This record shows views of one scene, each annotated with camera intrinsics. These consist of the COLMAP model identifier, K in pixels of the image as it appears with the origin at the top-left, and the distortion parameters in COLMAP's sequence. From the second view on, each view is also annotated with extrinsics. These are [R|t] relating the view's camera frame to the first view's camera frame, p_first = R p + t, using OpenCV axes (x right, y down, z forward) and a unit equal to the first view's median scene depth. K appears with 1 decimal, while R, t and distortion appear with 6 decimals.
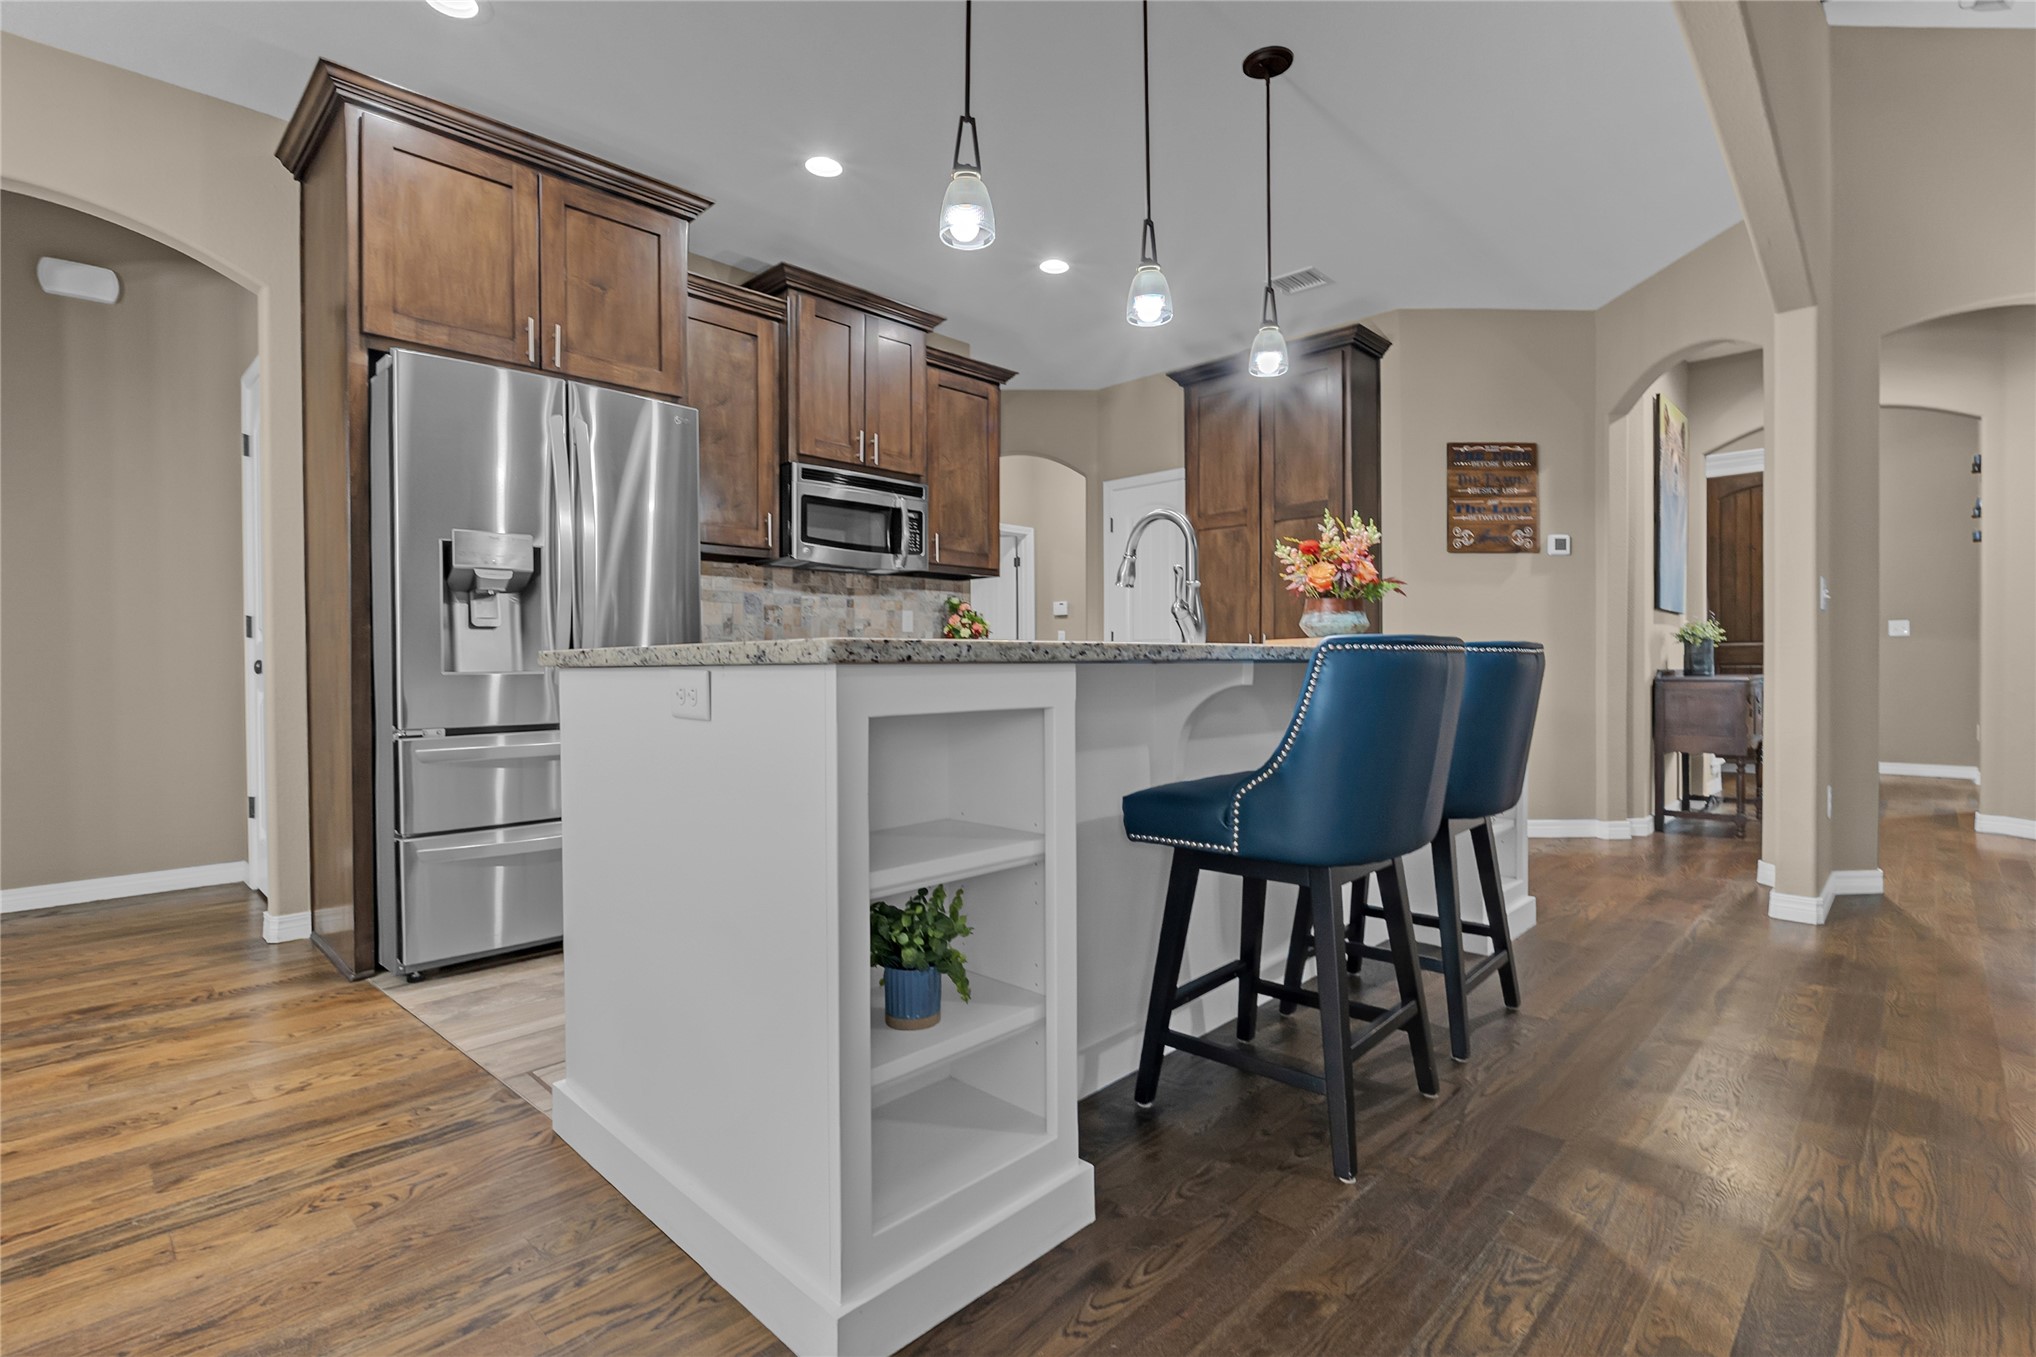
lens RADIAL K [[945.6, 0, 1012.1], [0, 945.6, 675.4], [0, 0, 1]] dist [-0.012538, 0.002579]
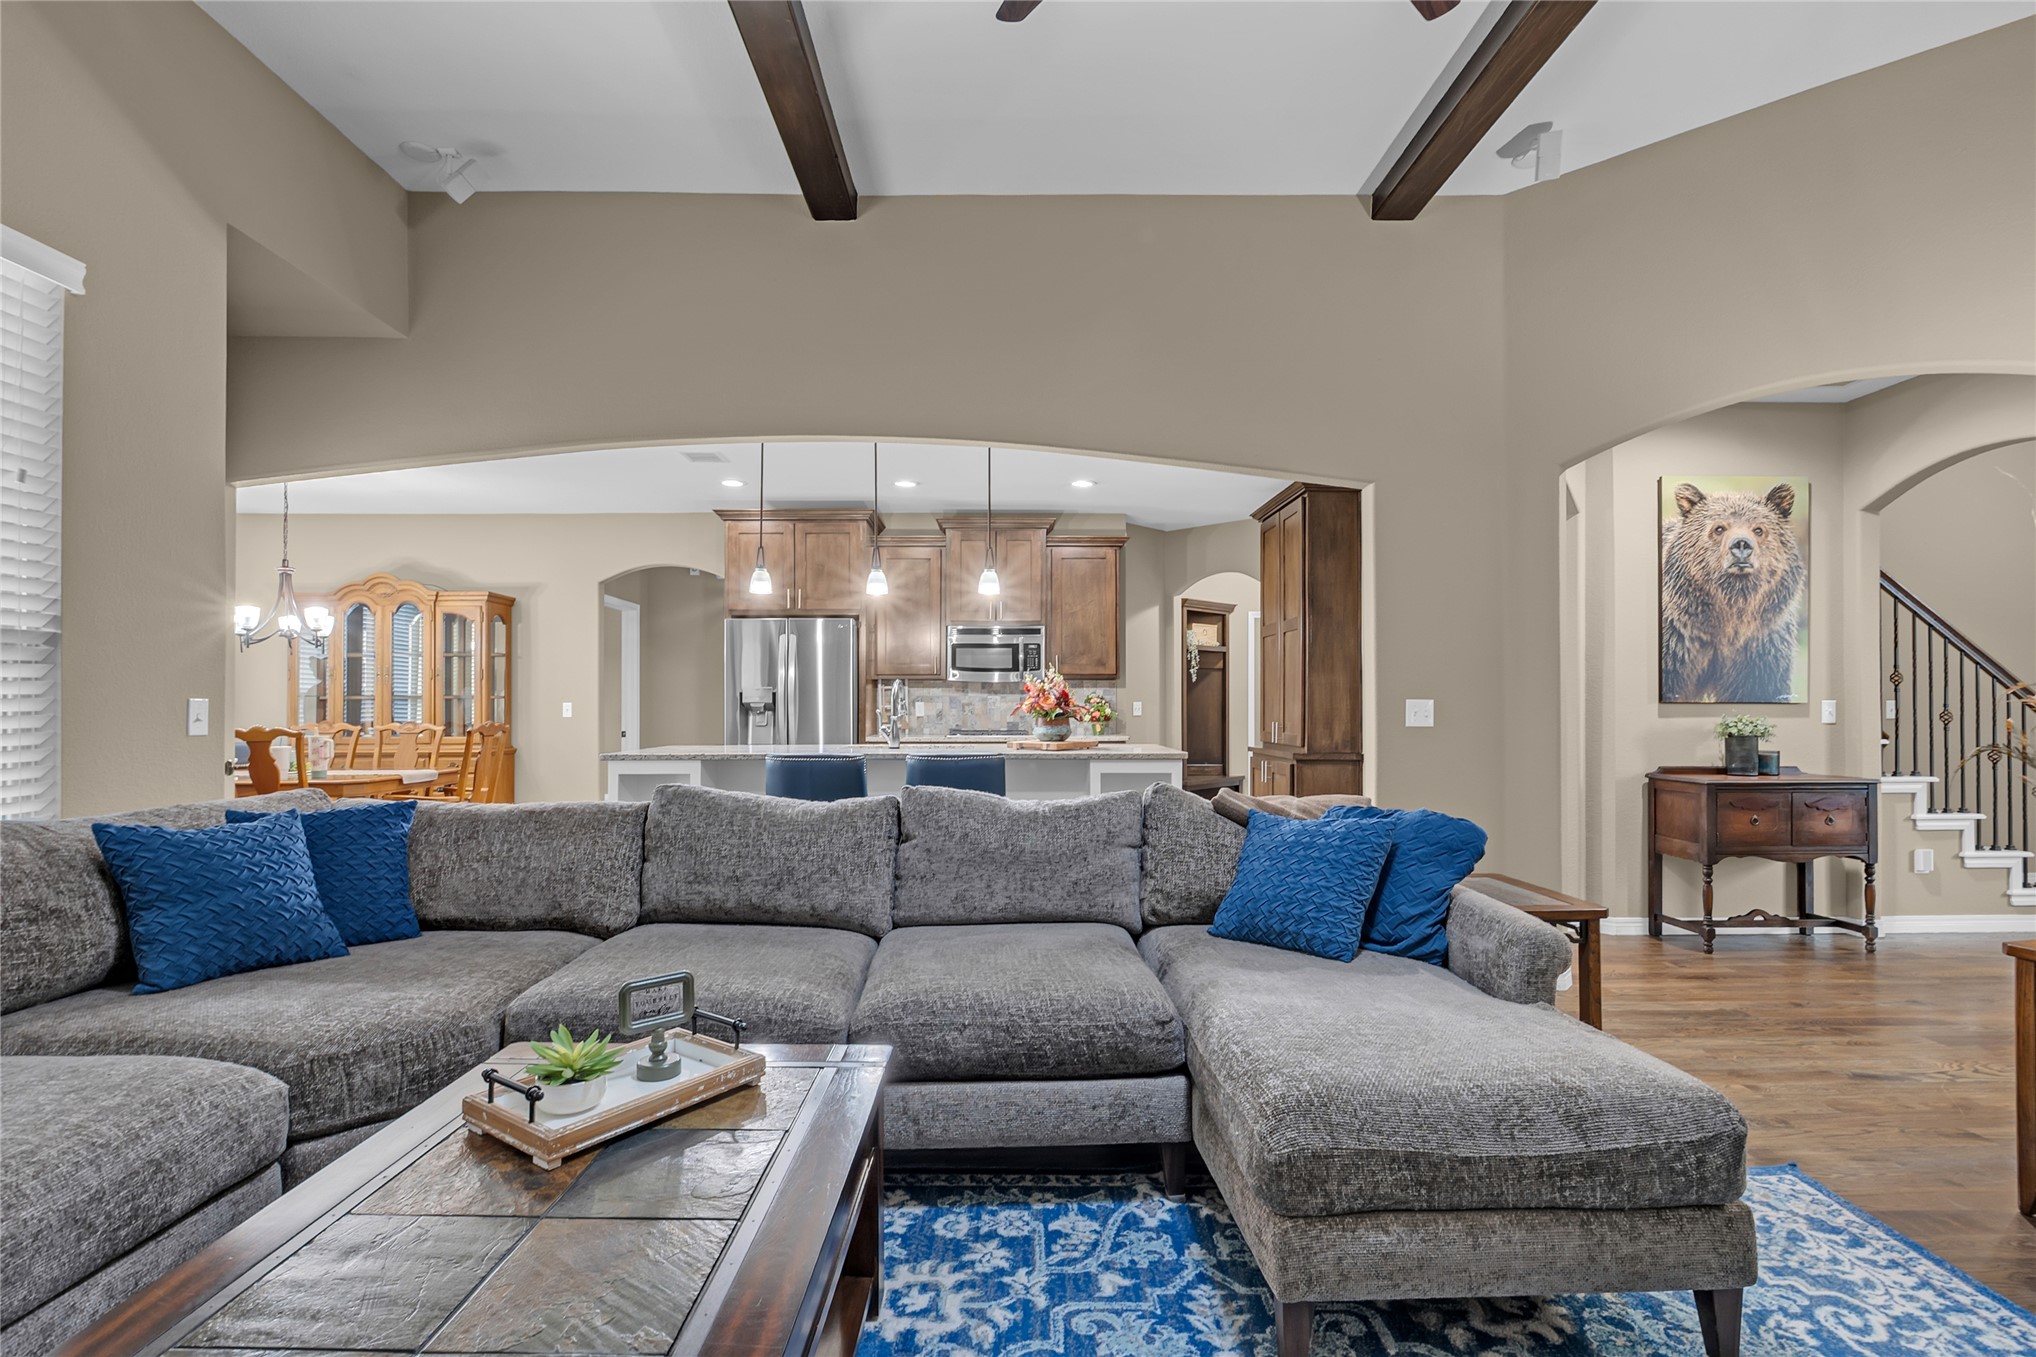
lens RADIAL K [[945.6, 0, 991.7], [0, 945.6, 698.9], [0, 0, 1]] dist [-0.012538, 0.002579]
pose [[0.694169, -0.000878, -0.719811, 0.981320], [-0.010321, 0.999884, -0.011173, -0.061031], [0.719738, 0.015185, 0.694080, -0.154421]]
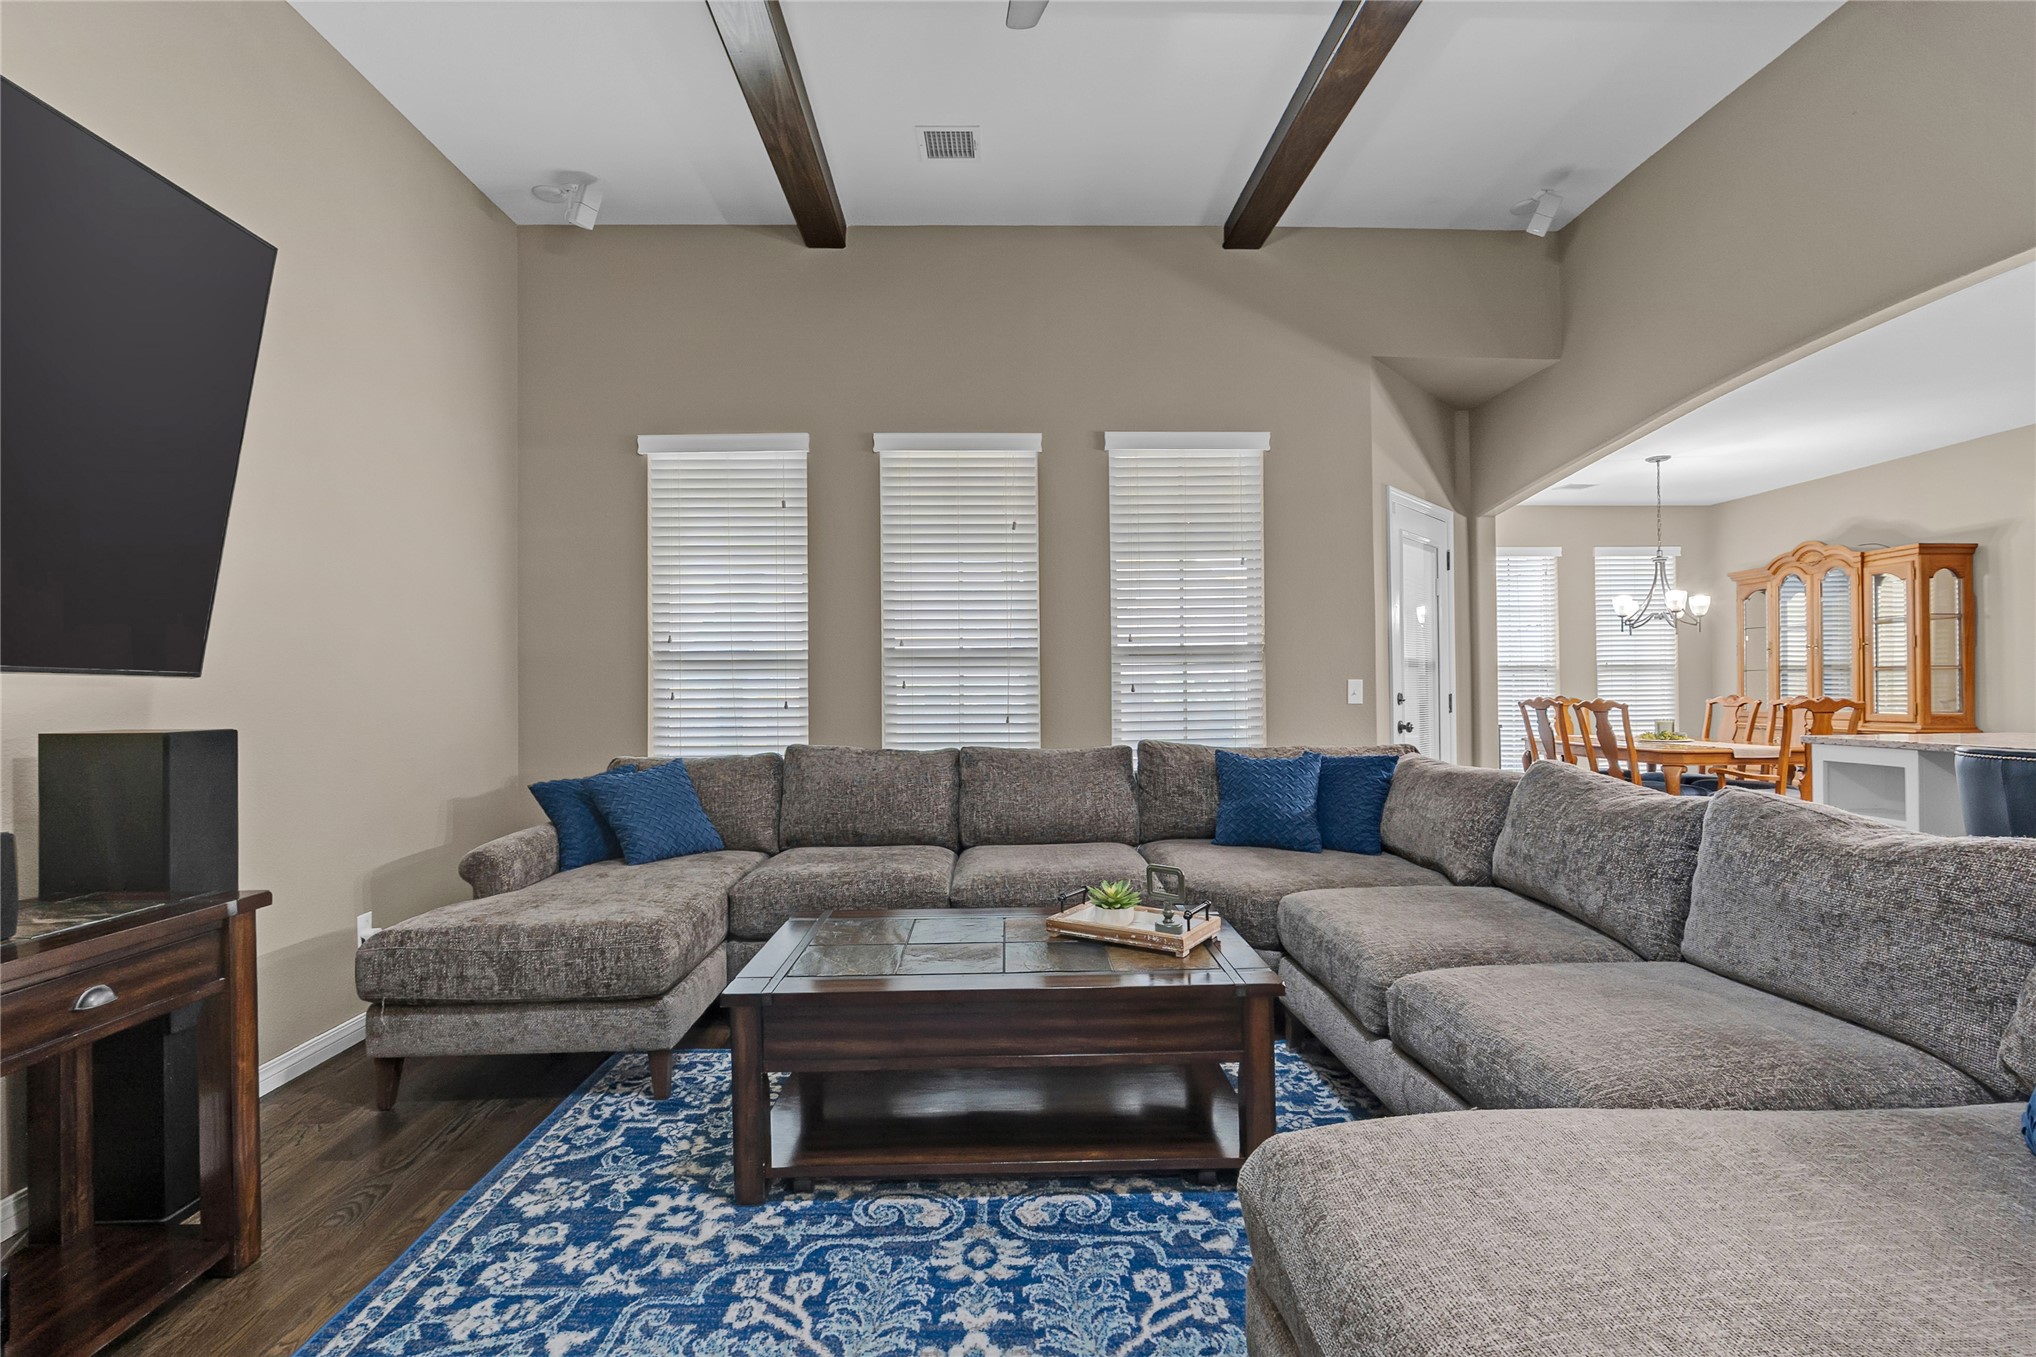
lens RADIAL K [[945.6, 0, 1038.6], [0, 945.6, 682.3], [0, 0, 1]] dist [-0.012538, 0.002579]
pose [[-0.681872, 0.008087, -0.731427, 1.085320], [0.005849, 0.999967, 0.005603, -0.067377], [0.731448, -0.000458, -0.681897, 0.326309]]
